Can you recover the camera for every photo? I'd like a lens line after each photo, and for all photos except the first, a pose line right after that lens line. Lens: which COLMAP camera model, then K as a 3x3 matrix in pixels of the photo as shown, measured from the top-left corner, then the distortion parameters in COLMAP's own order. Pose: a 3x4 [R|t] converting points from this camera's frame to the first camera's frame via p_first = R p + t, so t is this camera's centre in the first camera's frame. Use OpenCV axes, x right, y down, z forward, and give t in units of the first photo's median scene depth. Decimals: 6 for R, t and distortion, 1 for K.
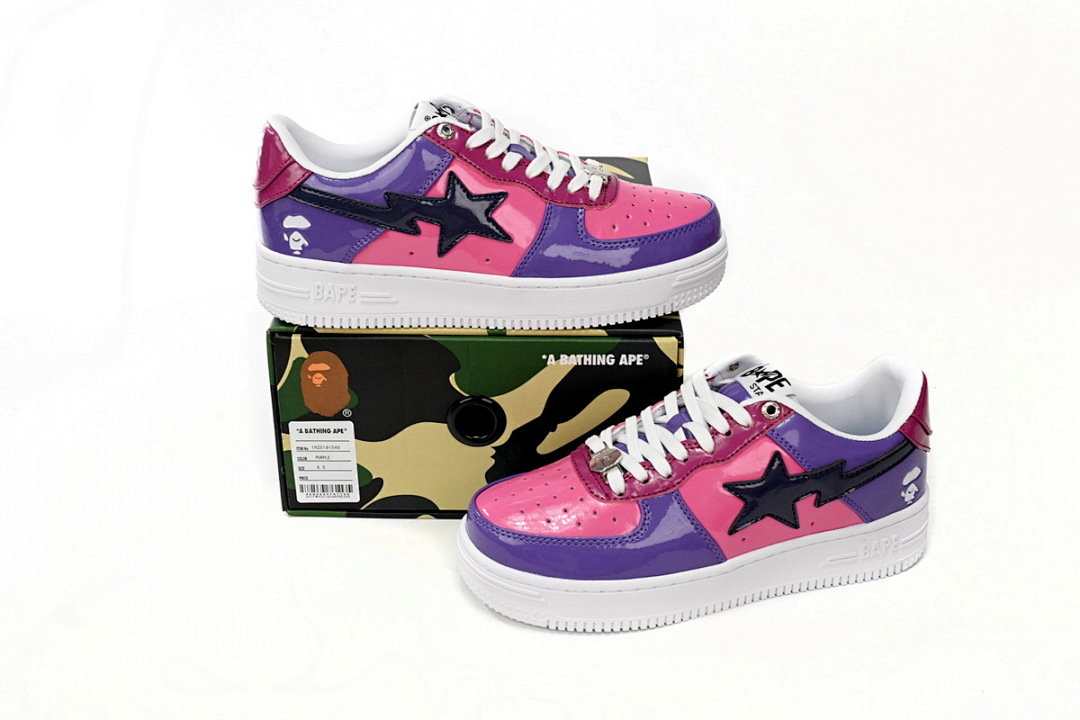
lens RADIAL K [[1338.3, 0, 540.0], [0, 1338.3, 360.0], [0, 0, 1]] dist [-0.019133, -0.017682]
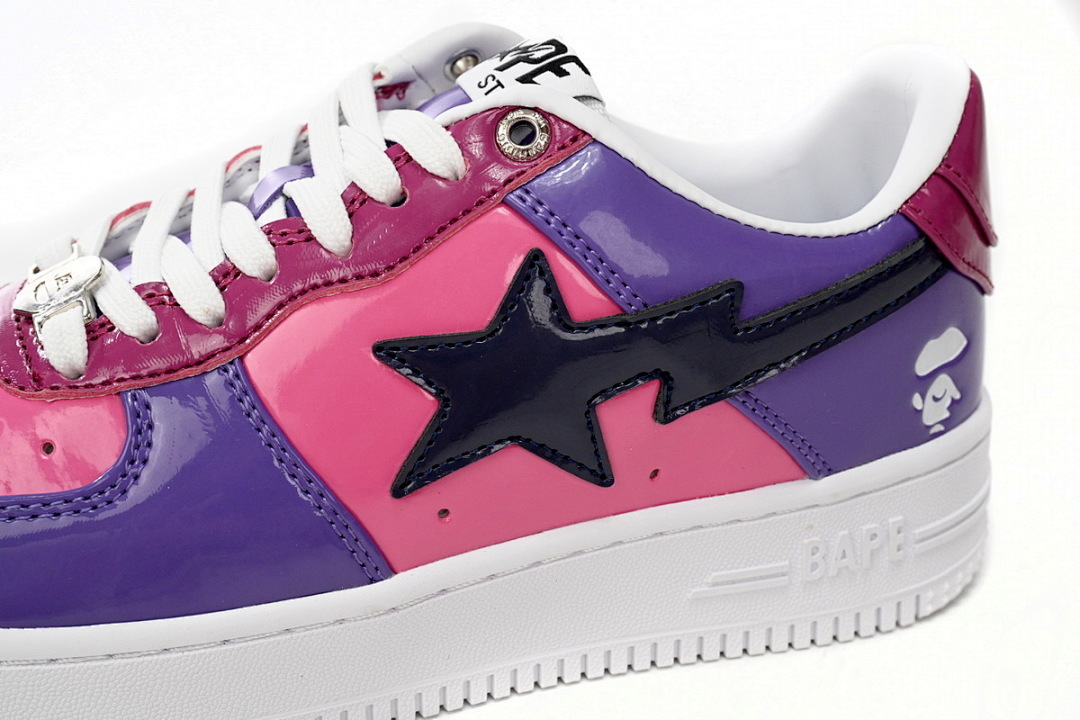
lens RADIAL K [[1676.5, 0, 540.0], [0, 1676.5, 360.0], [0, 0, 1]] dist [0.006428, -0.006947]
pose [[0.999963, 0.004610, 0.007233, 0.173088], [-0.004362, 0.999414, -0.033939, 0.109296], [-0.007385, 0.033906, 0.999398, 0.568872]]
